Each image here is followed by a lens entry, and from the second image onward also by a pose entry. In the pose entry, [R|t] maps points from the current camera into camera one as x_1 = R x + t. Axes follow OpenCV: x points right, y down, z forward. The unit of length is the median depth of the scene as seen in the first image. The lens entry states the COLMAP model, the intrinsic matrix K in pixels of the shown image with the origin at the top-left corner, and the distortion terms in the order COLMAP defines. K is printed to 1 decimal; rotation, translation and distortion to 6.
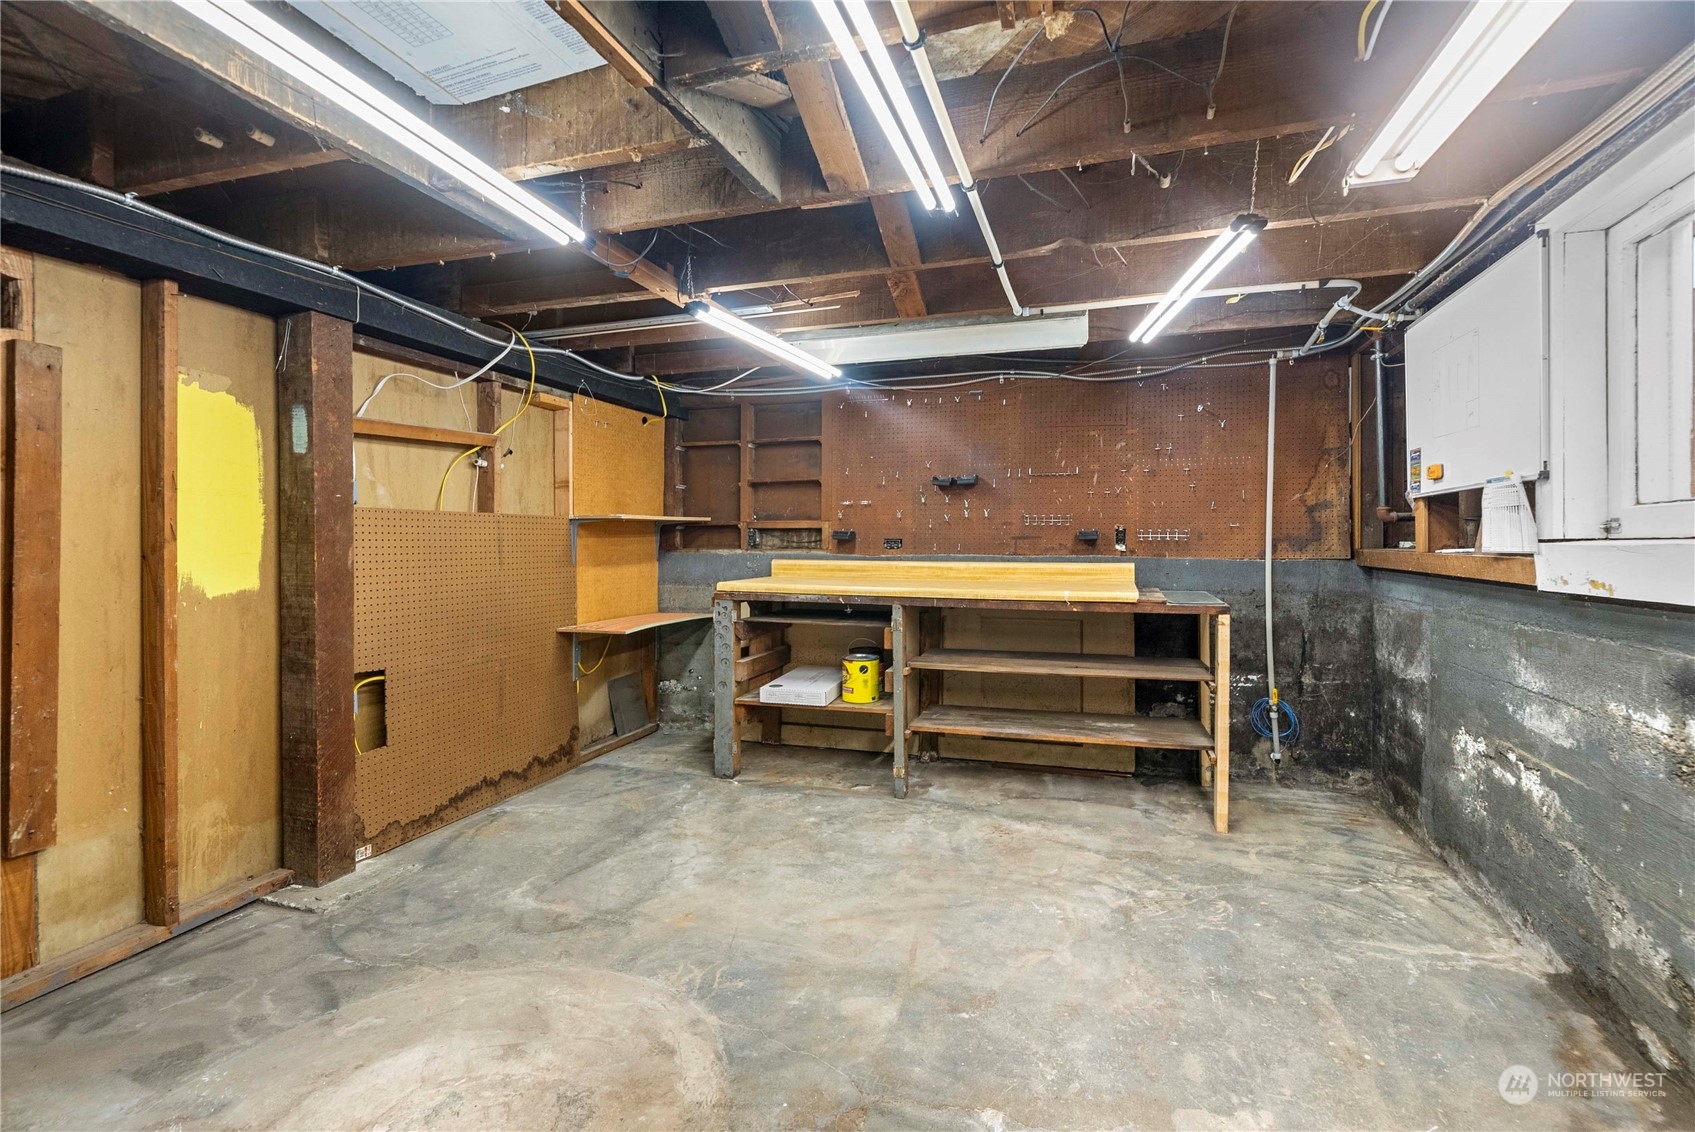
lens RADIAL K [[765.8, 0, 856.7], [0, 765.8, 539.7], [0, 0, 1]] dist [-0.002578, 0.000257]
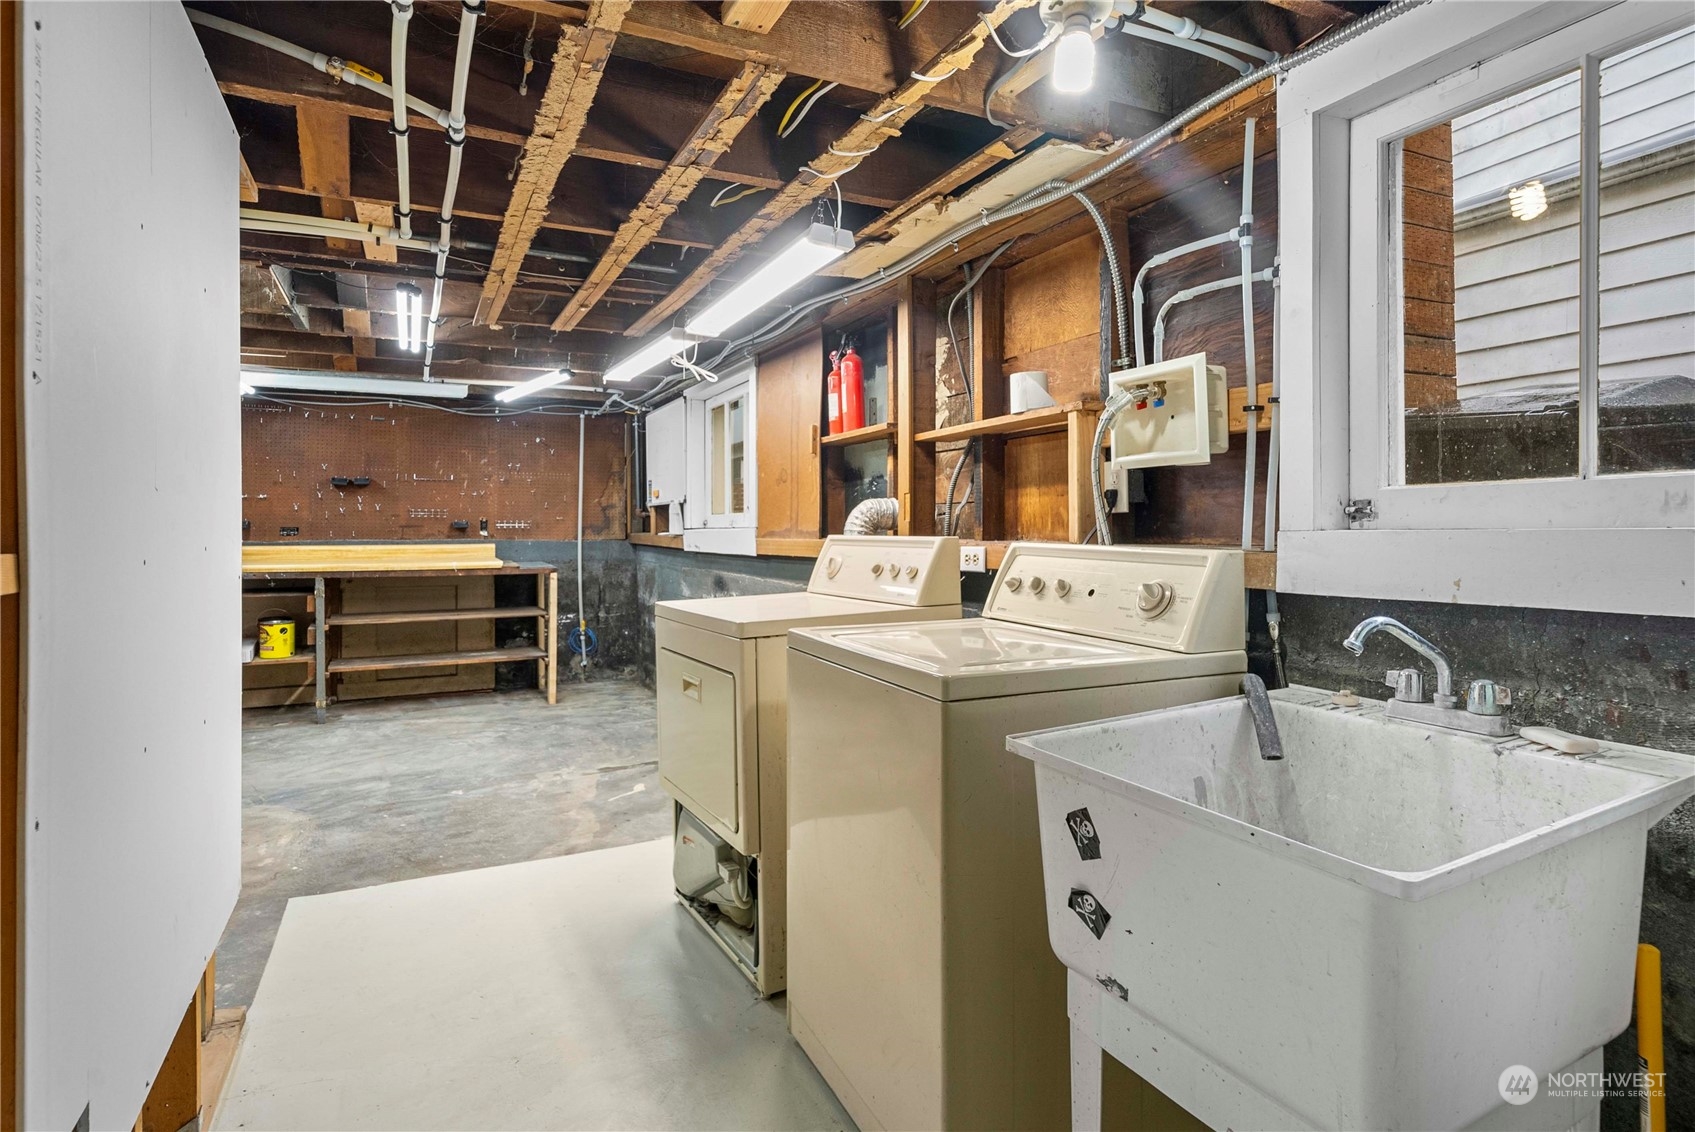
lens RADIAL K [[883.6, 0, 841.9], [0, 883.6, 525.0], [0, 0, 1]] dist [-0.000436, -0.000186]
pose [[0.718046, 0.000365, 0.695996, -0.348474], [-0.000909, 1.000000, 0.000413, -0.006861], [-0.695996, -0.000929, 0.718046, -0.698214]]
